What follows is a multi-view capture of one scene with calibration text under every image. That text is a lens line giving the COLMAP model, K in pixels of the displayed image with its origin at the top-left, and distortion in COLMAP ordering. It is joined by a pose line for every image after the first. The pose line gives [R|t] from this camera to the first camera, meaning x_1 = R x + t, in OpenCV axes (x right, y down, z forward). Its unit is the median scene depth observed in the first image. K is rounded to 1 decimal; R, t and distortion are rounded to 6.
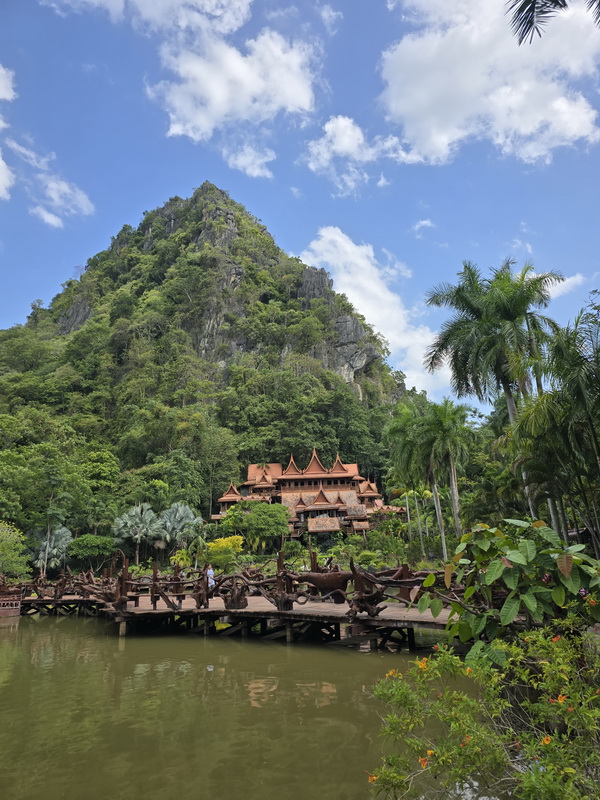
lens RADIAL K [[560.8, 0, 300.0], [0, 560.8, 400.0], [0, 0, 1]] dist [0.114045, -0.003654]
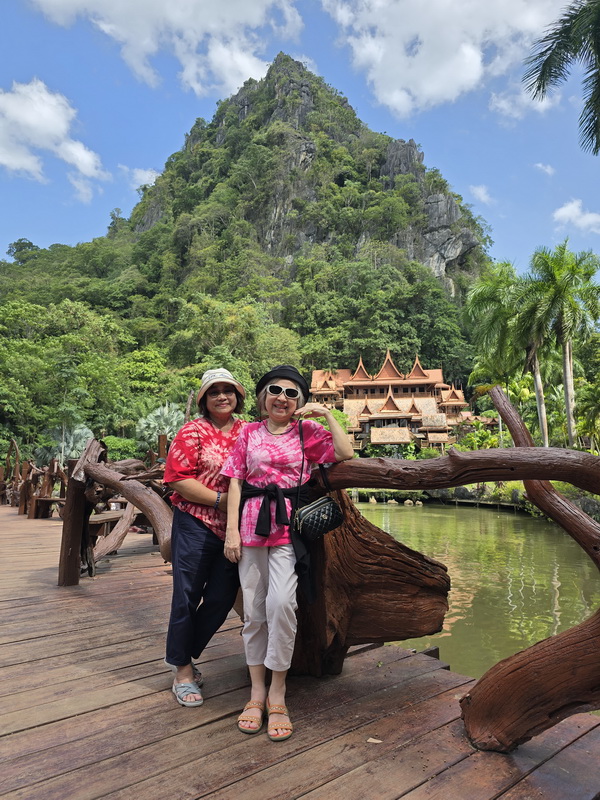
lens RADIAL K [[547.6, 0, 303.6], [0, 547.6, 409.8], [0, 0, 1]] dist [0.054687, -0.057957]
pose [[0.984028, 0.015552, -0.177331, 0.043136], [0.010358, 0.989486, 0.144254, 0.050907], [0.177710, -0.143787, 0.973522, 0.158869]]
